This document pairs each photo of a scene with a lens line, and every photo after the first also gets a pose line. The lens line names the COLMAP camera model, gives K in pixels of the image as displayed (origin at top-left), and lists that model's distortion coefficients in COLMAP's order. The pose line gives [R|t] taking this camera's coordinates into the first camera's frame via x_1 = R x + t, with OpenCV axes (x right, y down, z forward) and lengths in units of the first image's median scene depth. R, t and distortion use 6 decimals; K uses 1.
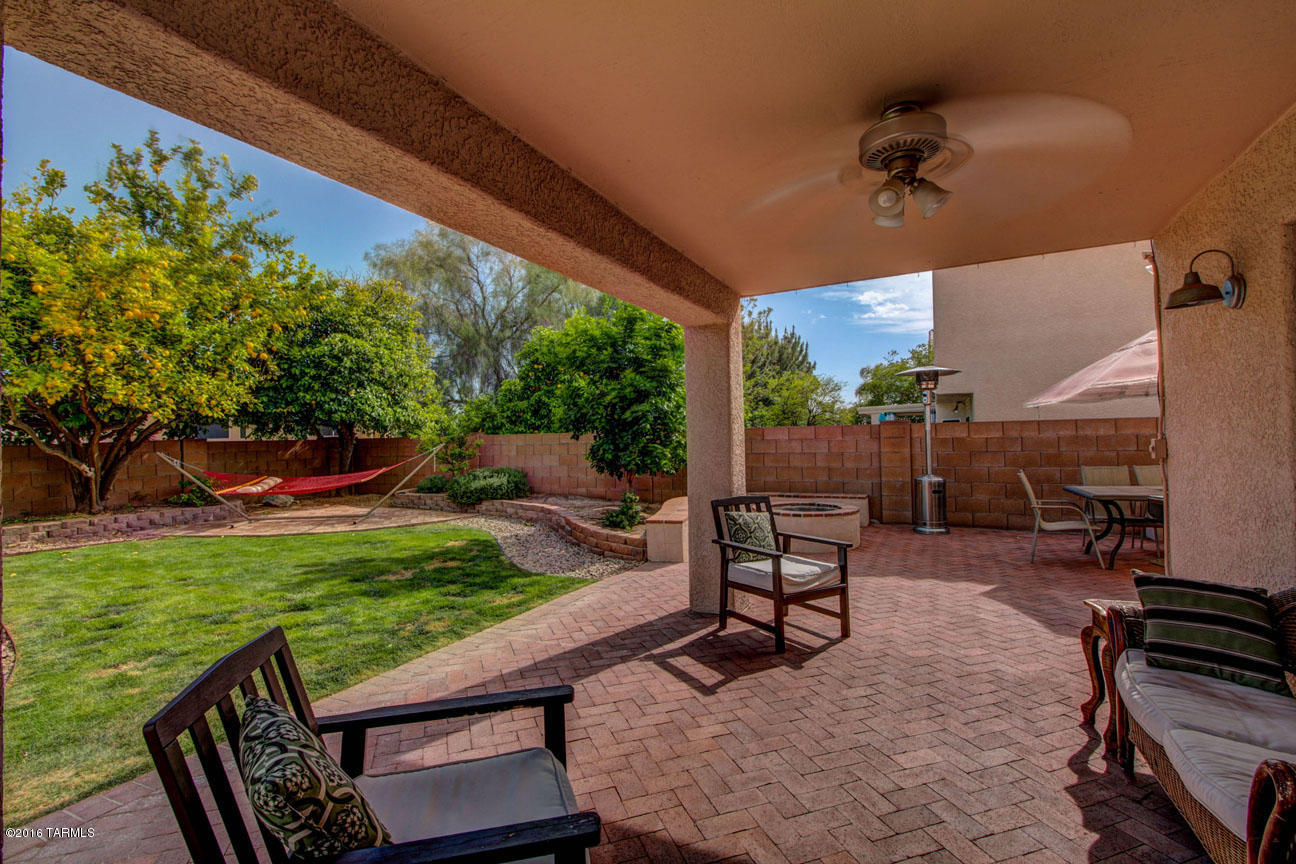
lens RADIAL K [[591.0, 0, 648.0], [0, 591.0, 432.0], [0, 0, 1]] dist [0.017327, -0.008604]
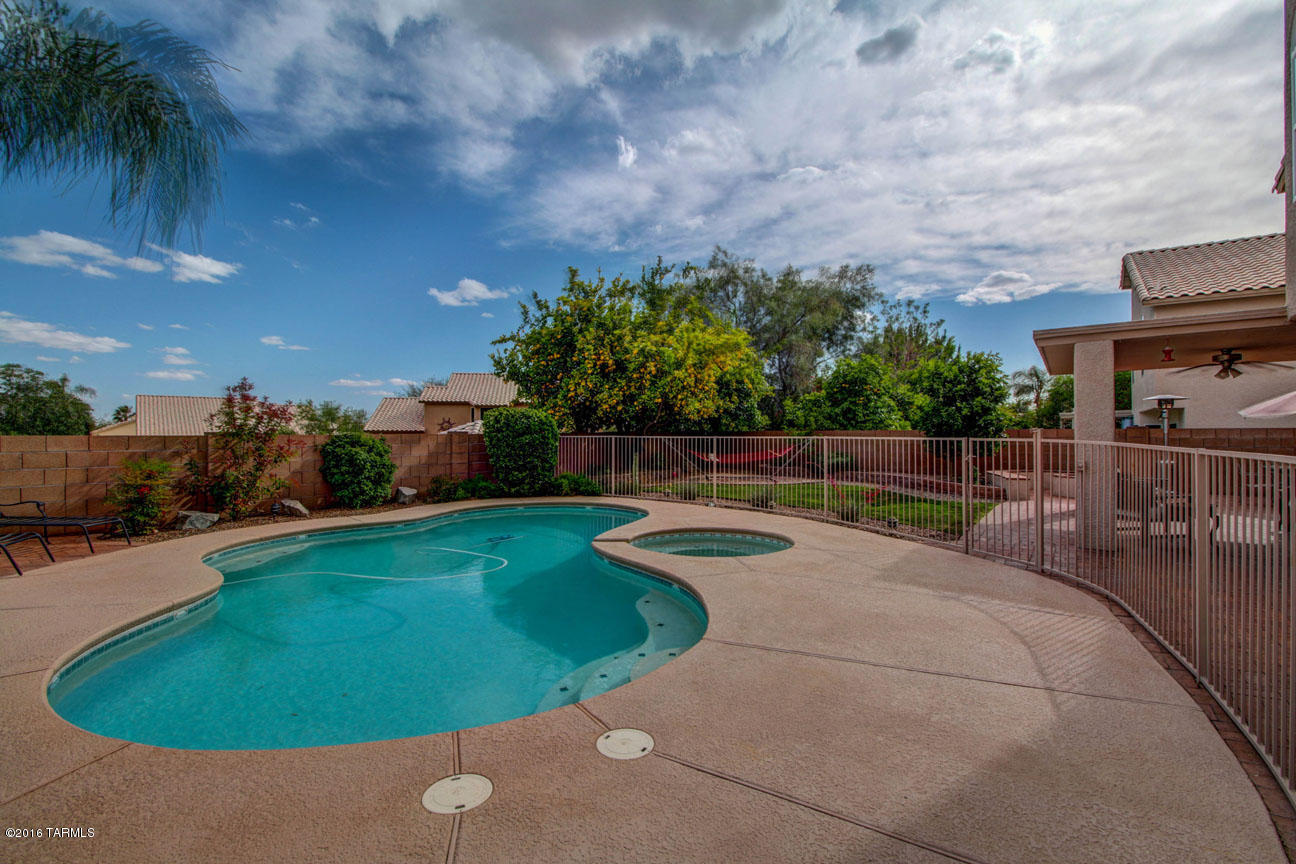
lens RADIAL K [[591.0, 0, 648.0], [0, 591.0, 432.0], [0, 0, 1]] dist [0.017327, -0.008604]
pose [[0.985600, 0.017773, -0.168156, -0.568085], [-0.016143, 0.999809, 0.011055, -0.001231], [0.168320, -0.008181, 0.985698, -0.751371]]
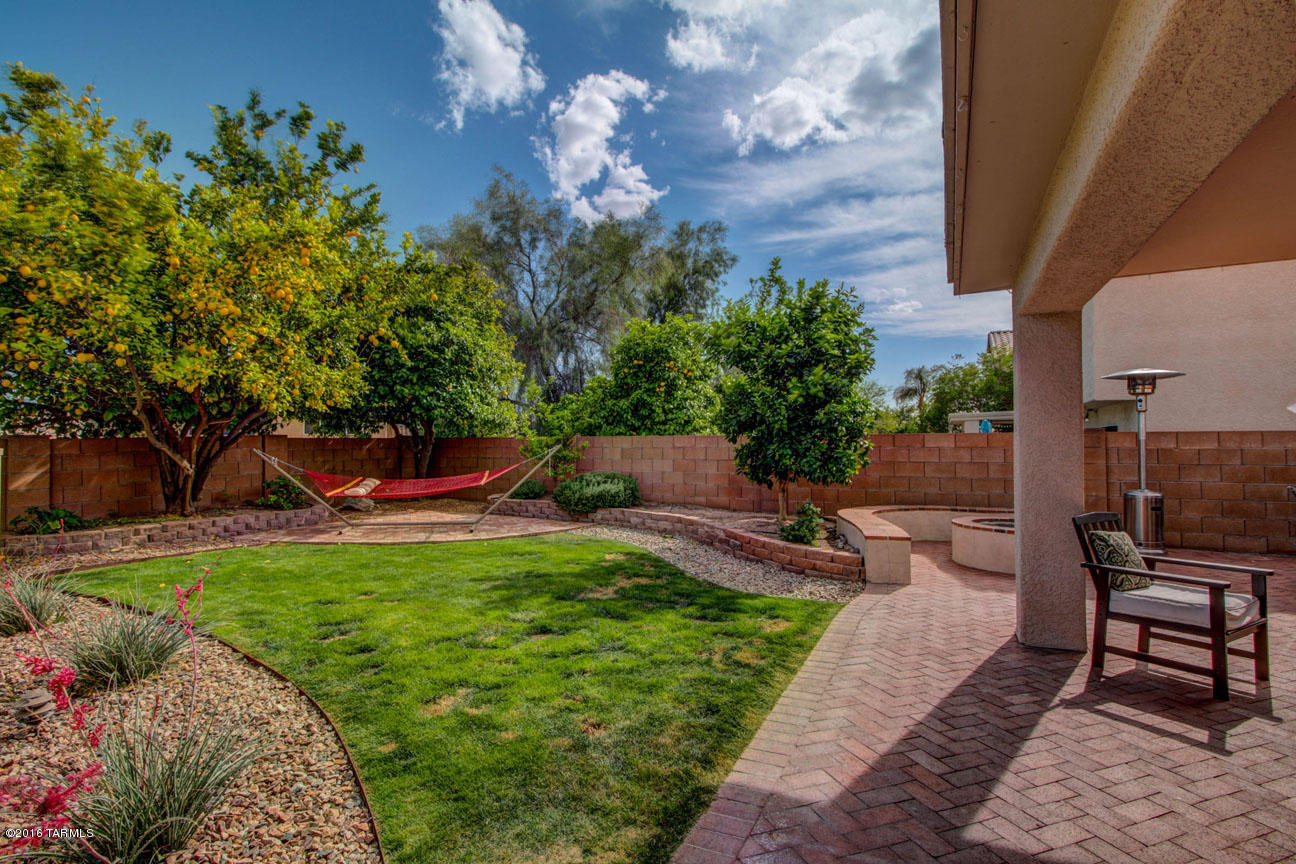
lens RADIAL K [[630.8, 0, 649.3], [0, 630.8, 435.9], [0, 0, 1]] dist [0.004862, -0.000042]
pose [[0.999818, 0.018050, 0.006257, -0.231159], [-0.018046, 0.999837, -0.000715, 0.004382], [-0.006269, 0.000602, 0.999980, 0.039247]]
